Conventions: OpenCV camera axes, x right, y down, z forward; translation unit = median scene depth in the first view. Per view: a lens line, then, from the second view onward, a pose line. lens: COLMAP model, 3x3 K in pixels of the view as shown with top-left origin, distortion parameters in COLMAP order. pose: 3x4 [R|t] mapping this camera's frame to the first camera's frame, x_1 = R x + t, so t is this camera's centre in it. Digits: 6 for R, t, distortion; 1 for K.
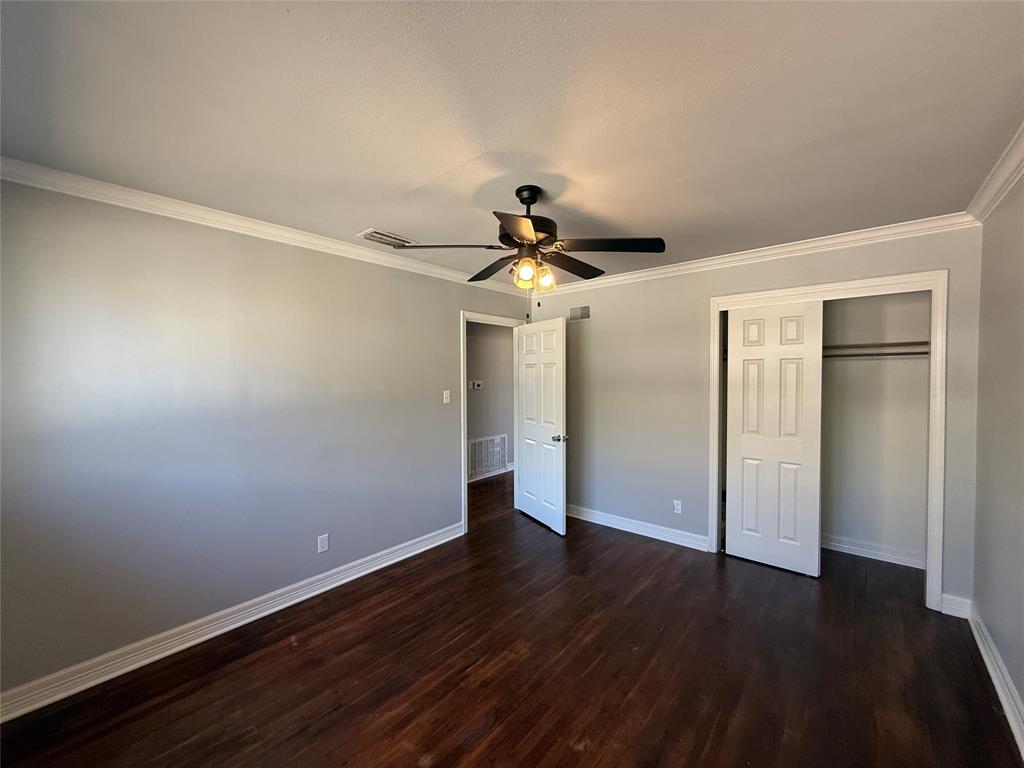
lens RADIAL K [[406.2, 0, 509.8], [0, 406.2, 385.4], [0, 0, 1]] dist [-0.001386, -0.000056]
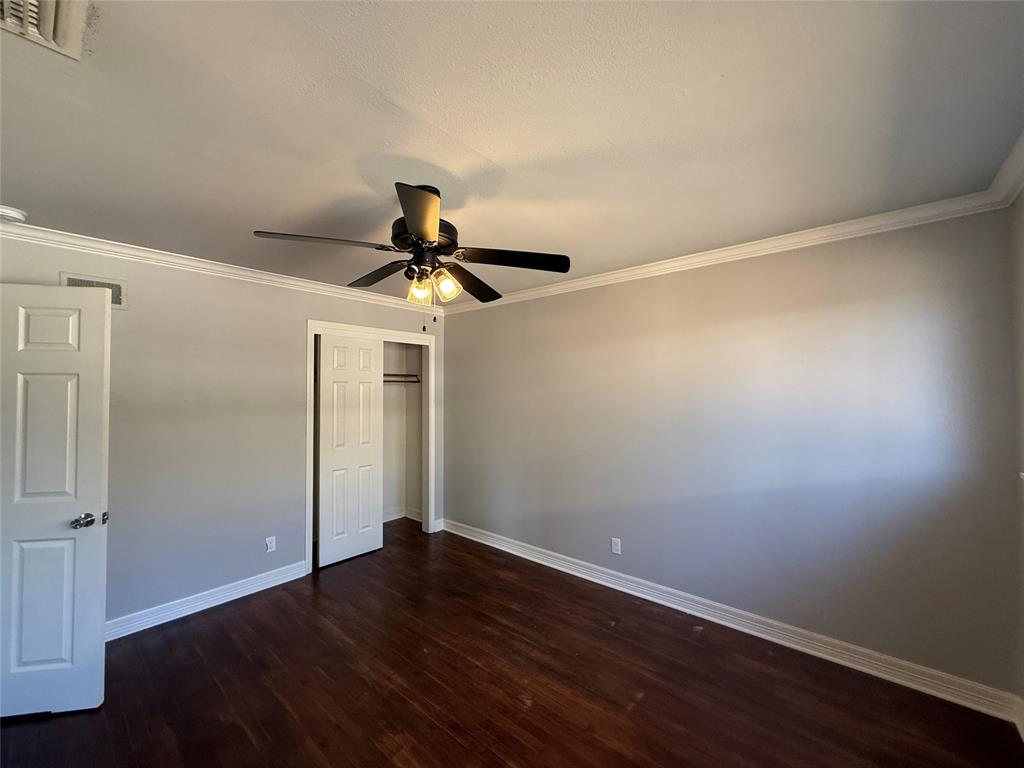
lens RADIAL K [[406.2, 0, 509.8], [0, 406.2, 385.4], [0, 0, 1]] dist [-0.001386, -0.000056]
pose [[0.000430, 0.023617, 0.999721, -0.541429], [0.030223, 0.999264, -0.023620, -0.012396], [-0.999543, 0.030225, -0.000284, 0.526826]]
